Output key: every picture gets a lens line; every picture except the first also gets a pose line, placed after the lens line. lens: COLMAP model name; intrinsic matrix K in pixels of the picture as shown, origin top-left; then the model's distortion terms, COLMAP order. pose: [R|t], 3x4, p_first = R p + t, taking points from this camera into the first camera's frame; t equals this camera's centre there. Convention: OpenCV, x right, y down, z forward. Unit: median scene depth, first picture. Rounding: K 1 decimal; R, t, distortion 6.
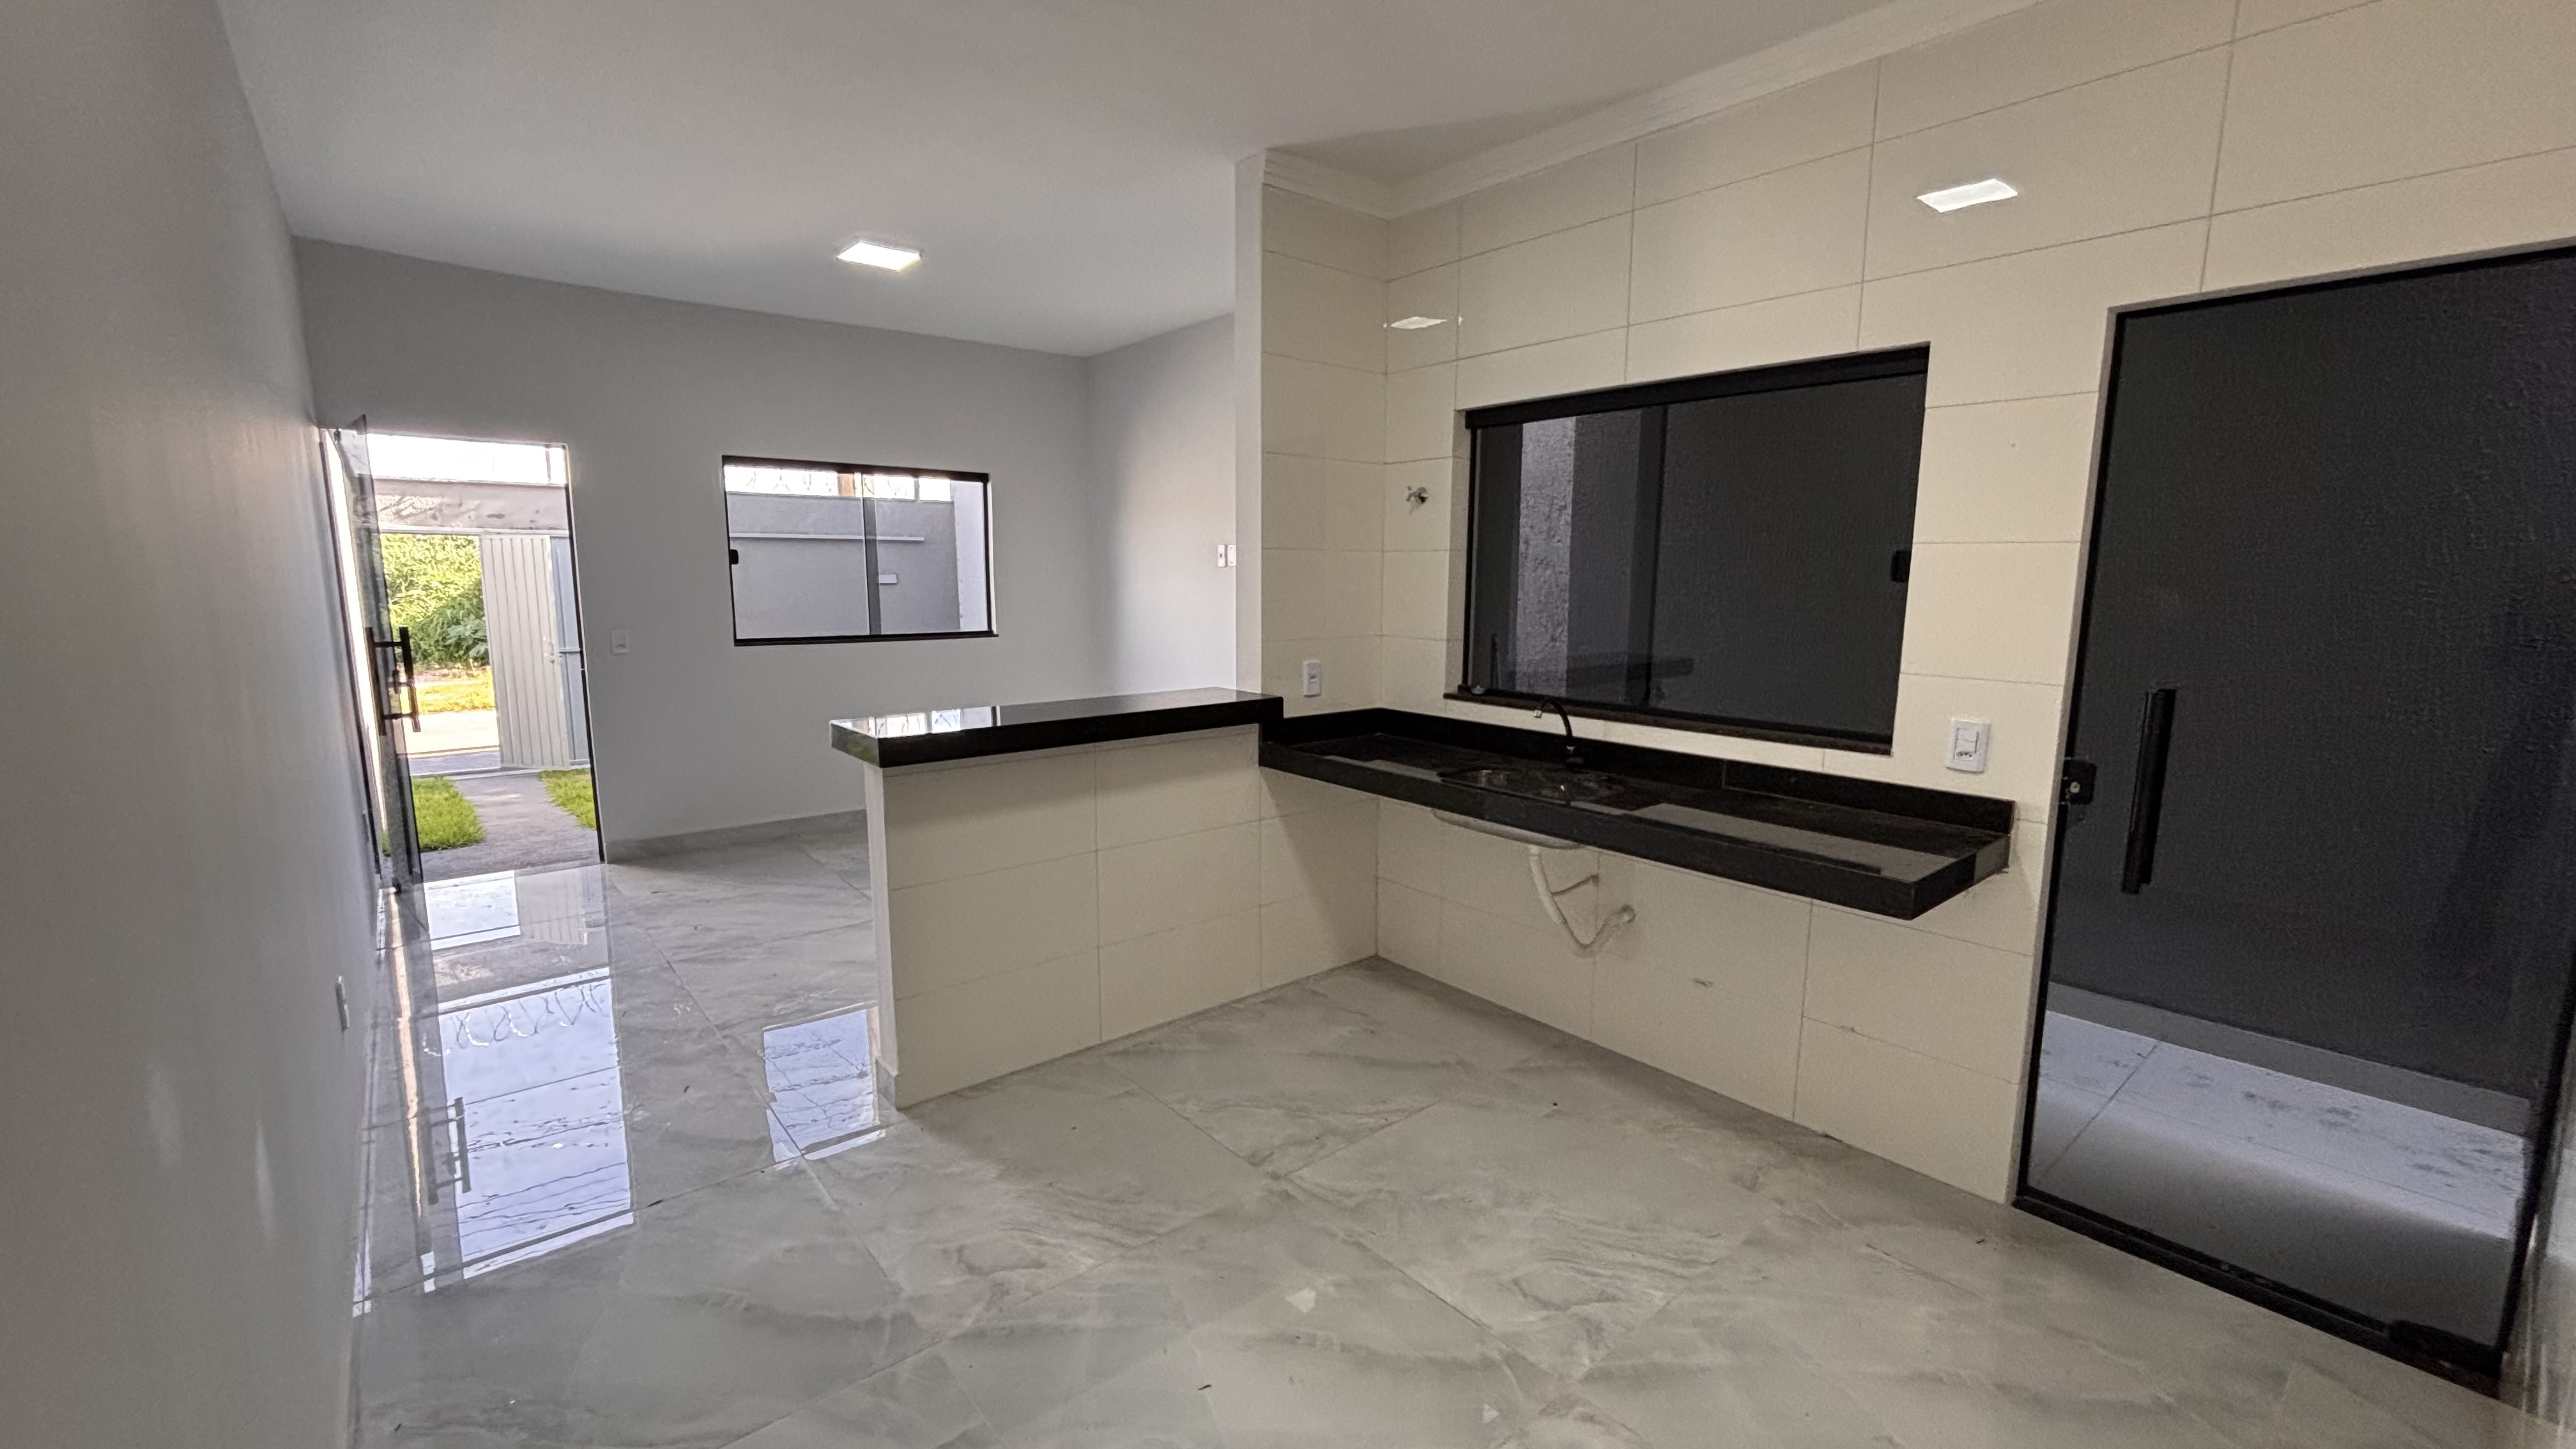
lens RADIAL K [[1042.5, 0, 1292.0], [0, 1042.5, 725.7], [0, 0, 1]] dist [-0.003123, 0.000310]
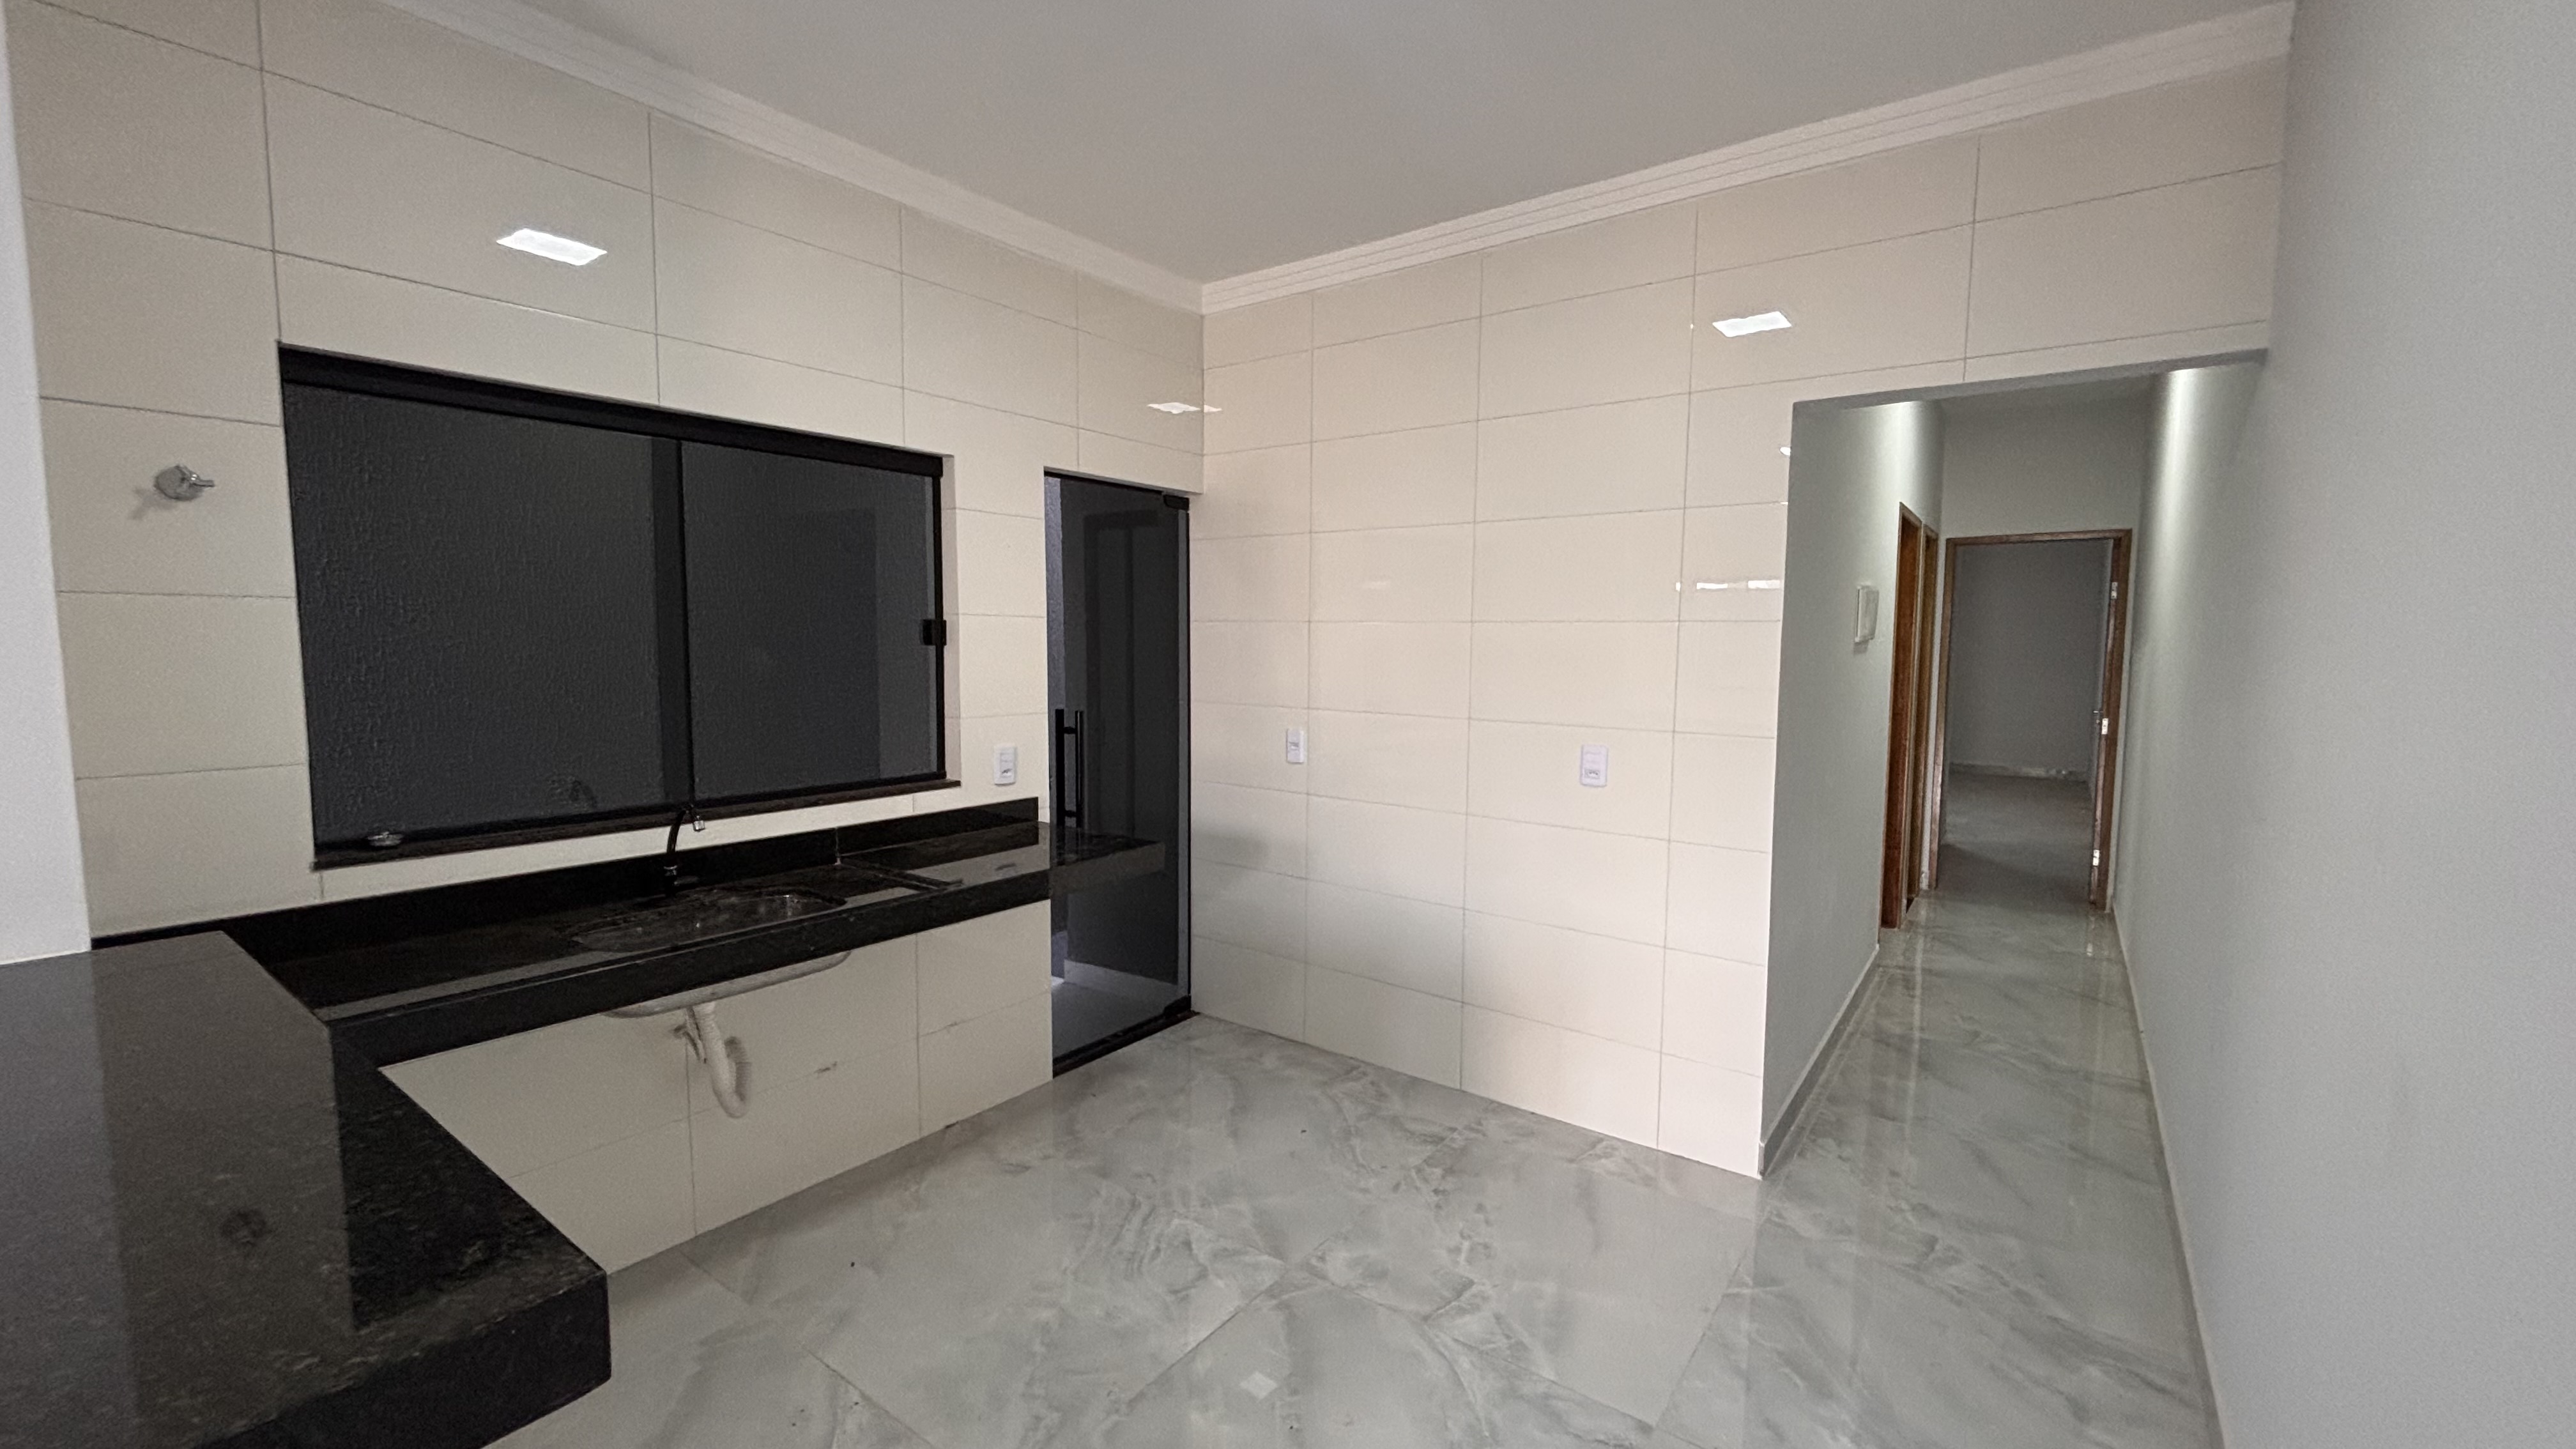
lens RADIAL K [[1042.5, 0, 1296.3], [0, 1042.5, 721.8], [0, 0, 1]] dist [-0.003123, 0.000310]
pose [[-0.227539, -0.089452, 0.969652, -0.695815], [0.138871, 0.982613, 0.123235, -0.140847], [-0.963816, 0.162697, -0.211161, 0.869142]]
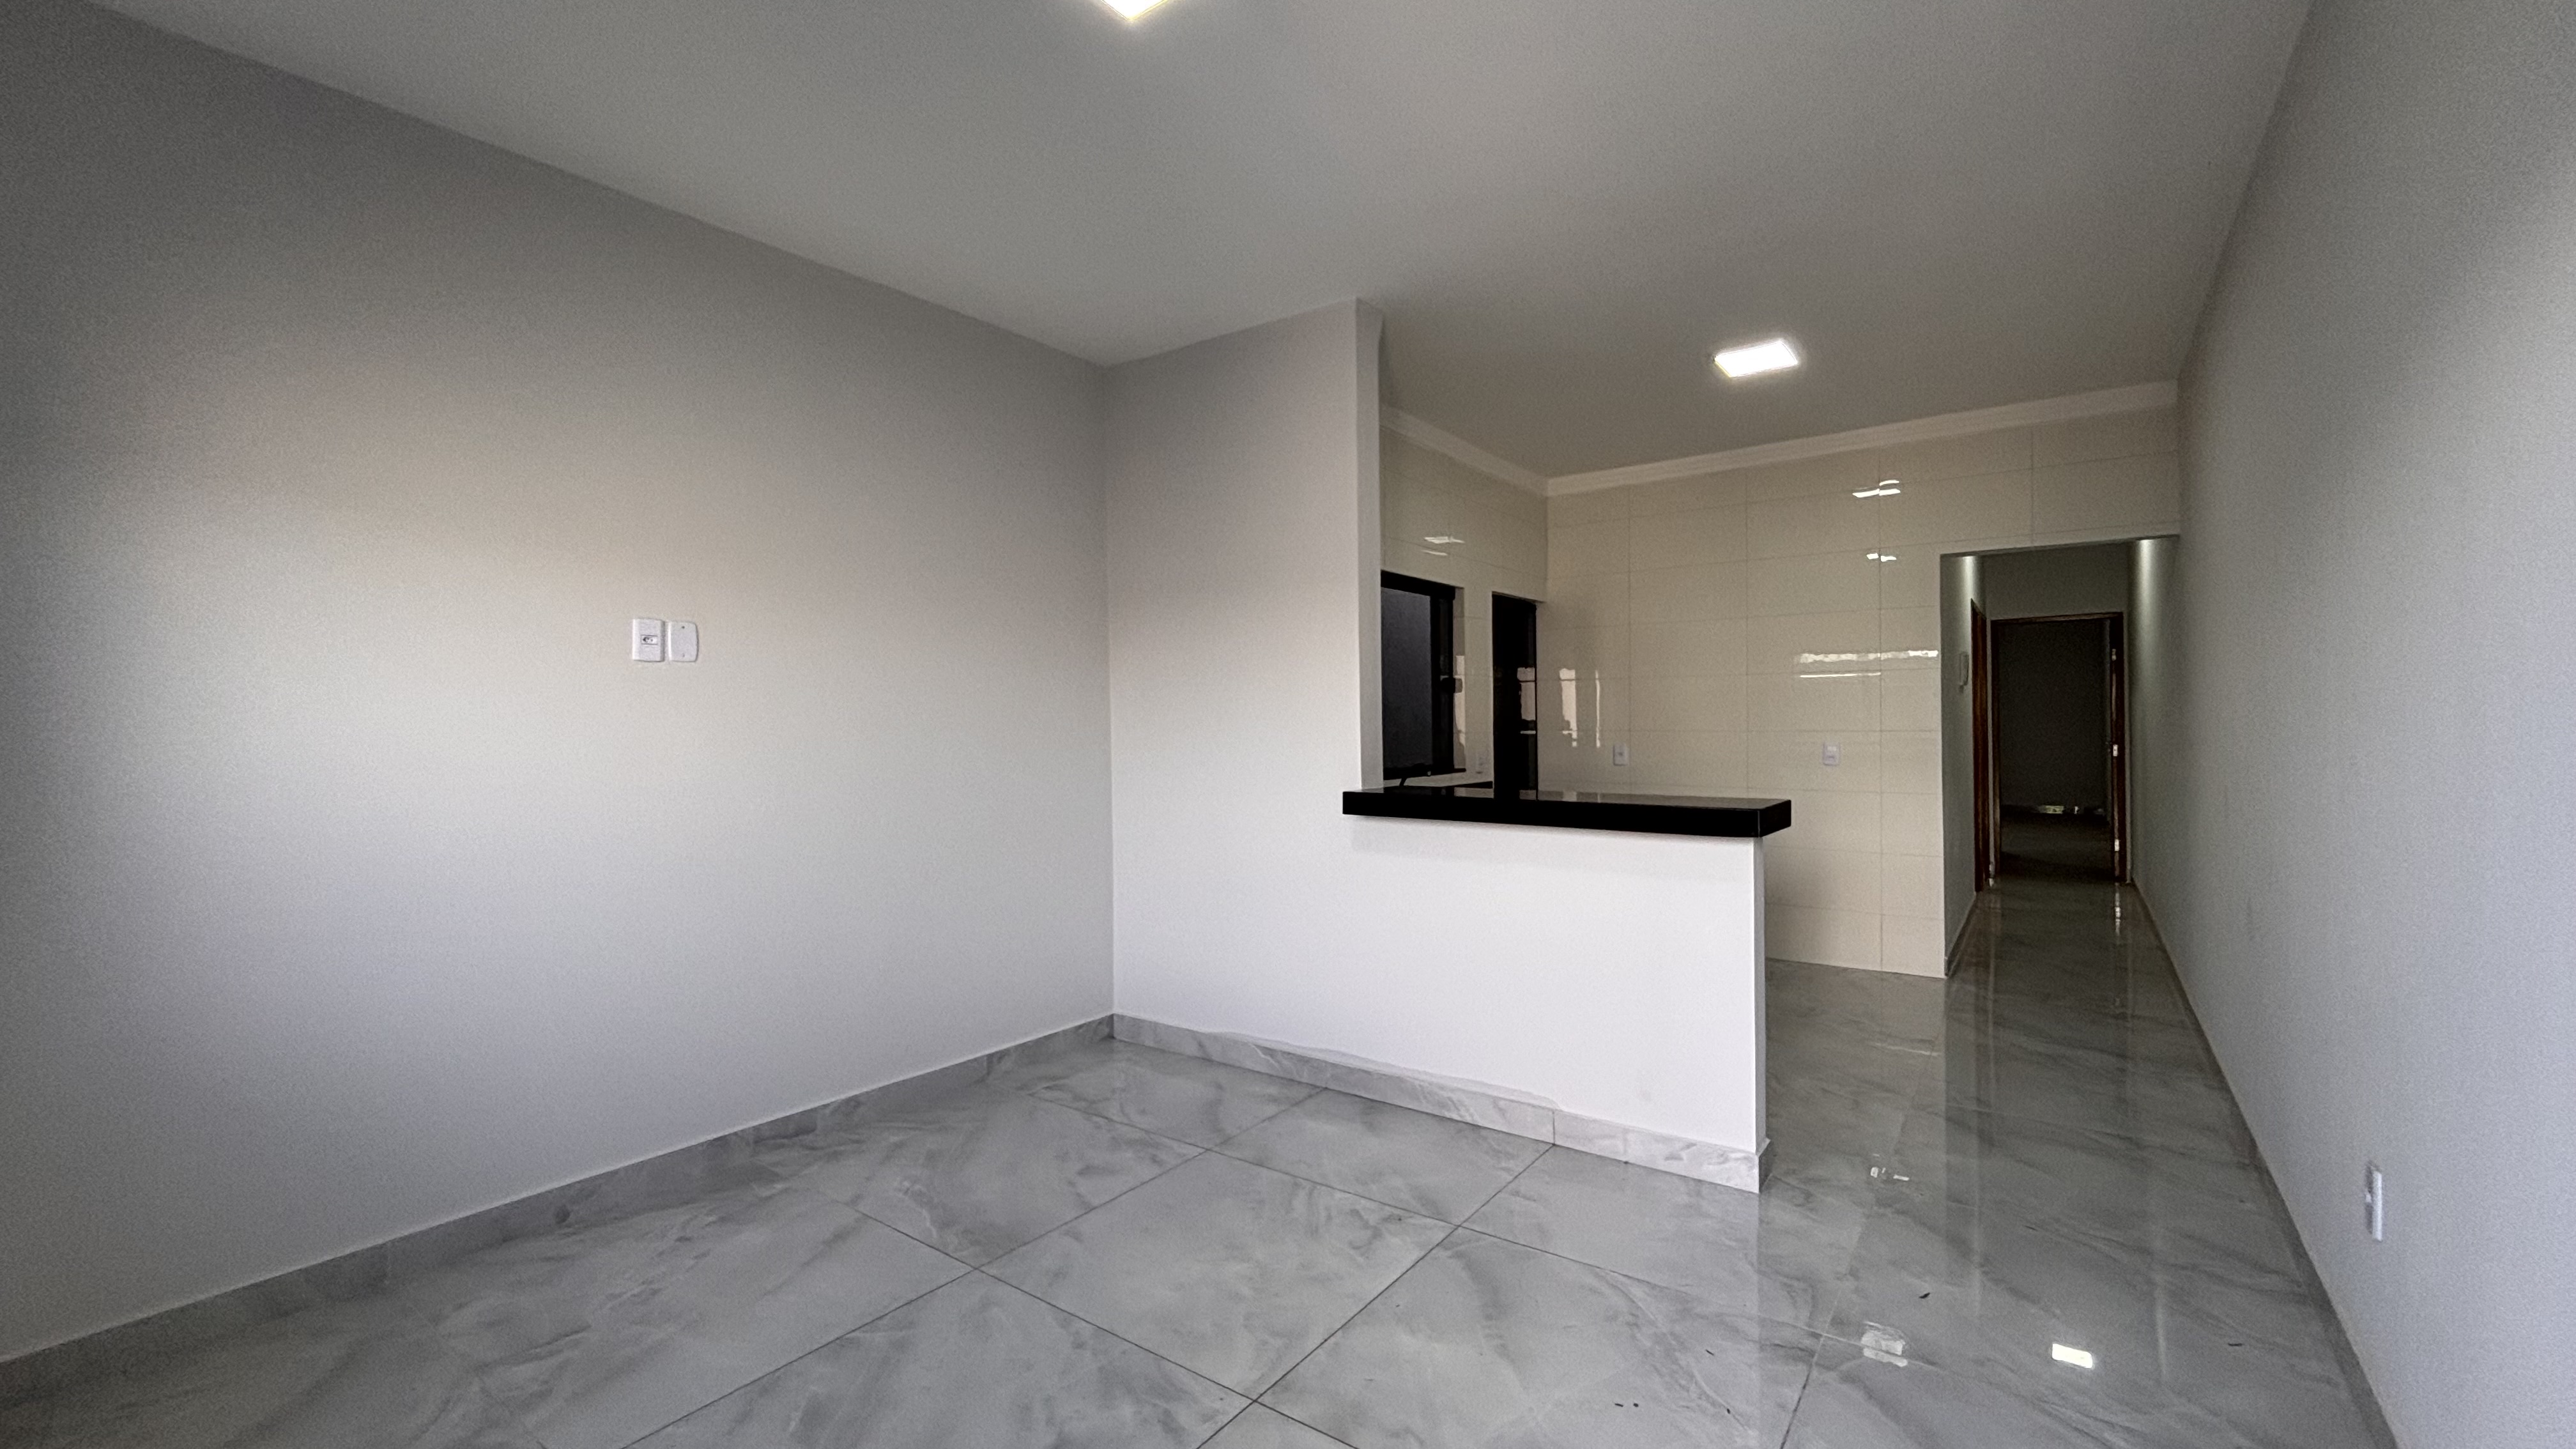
lens RADIAL K [[1042.5, 0, 1265.0], [0, 1042.5, 687.5], [0, 0, 1]] dist [-0.003123, 0.000310]
pose [[-0.208407, 0.005982, 0.978024, -0.857423], [0.146035, 0.988962, 0.025070, -0.165615], [-0.967078, 0.148050, -0.206980, 1.071453]]
